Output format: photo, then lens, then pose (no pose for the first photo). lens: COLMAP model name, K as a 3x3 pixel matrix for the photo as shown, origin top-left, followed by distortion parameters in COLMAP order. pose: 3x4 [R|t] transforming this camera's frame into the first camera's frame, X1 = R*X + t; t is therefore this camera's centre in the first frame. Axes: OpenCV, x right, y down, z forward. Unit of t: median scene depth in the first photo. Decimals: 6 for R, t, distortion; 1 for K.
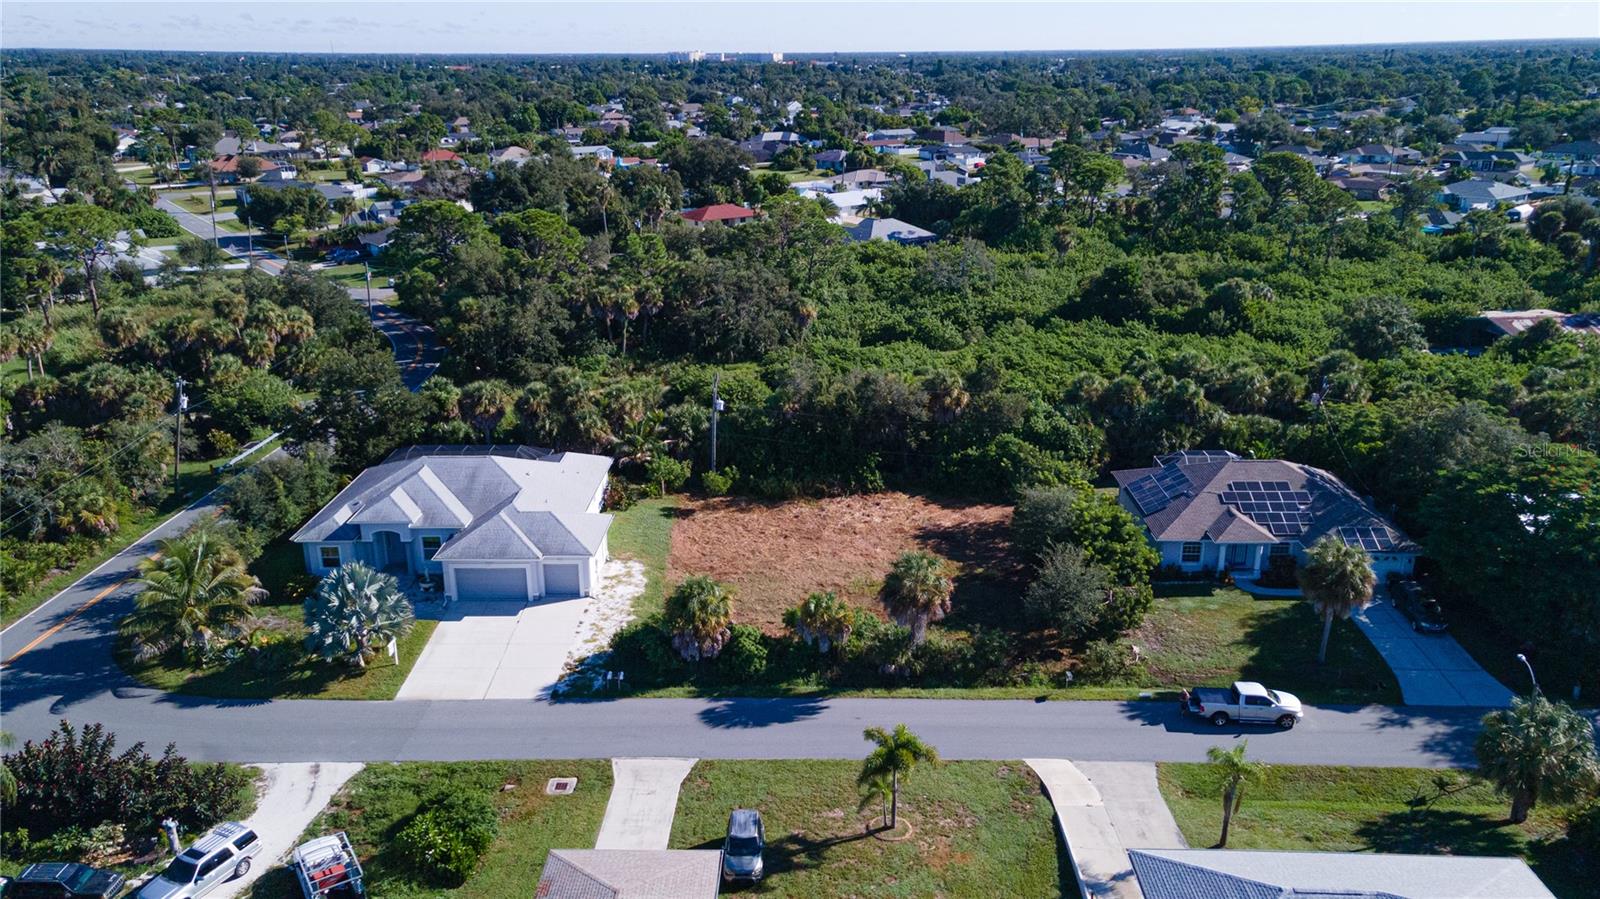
lens RADIAL K [[1175.6, 0, 802.6], [0, 1175.6, 423.2], [0, 0, 1]] dist [0.072647, -0.000151]
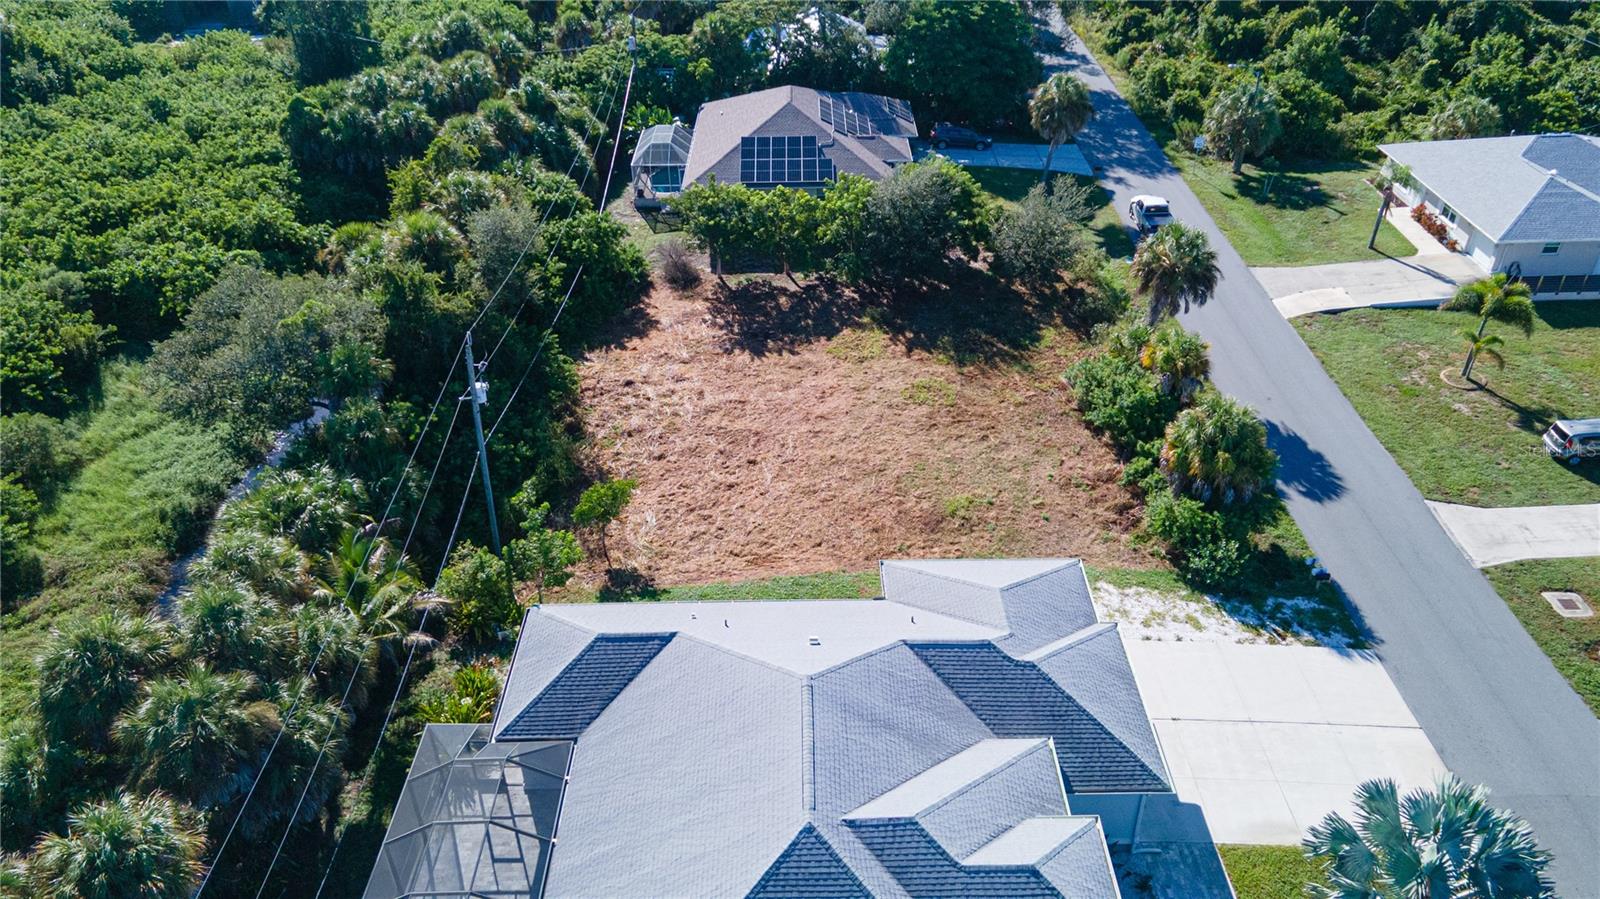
lens RADIAL K [[1162.7, 0, 803.2], [0, 1162.7, 436.6], [0, 0, 1]] dist [0.026464, 0.040143]
pose [[-0.021563, -0.542494, 0.839783, -0.551970], [0.311171, 0.794615, 0.521306, -0.235709], [-0.950109, 0.272557, 0.151674, 0.943209]]
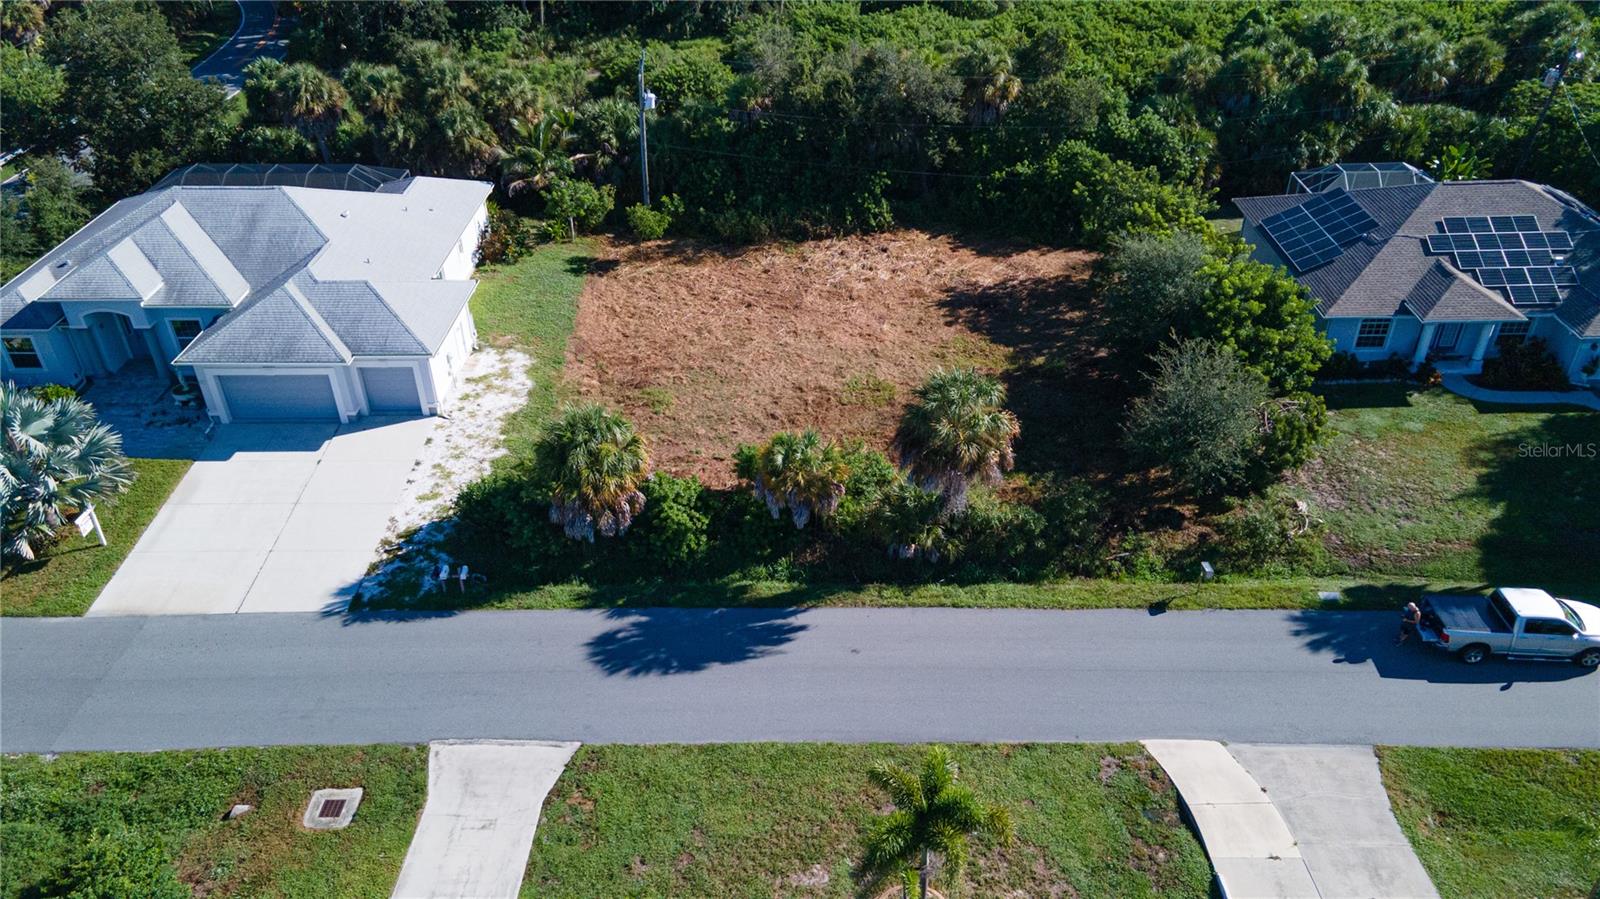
lens RADIAL K [[1162.7, 0, 803.2], [0, 1162.7, 436.6], [0, 0, 1]] dist [0.026464, 0.040143]
pose [[0.999960, -0.008691, 0.001923, 0.015989], [0.007860, 0.963480, 0.267666, -0.009596], [-0.004179, -0.267640, 0.963510, 0.360860]]
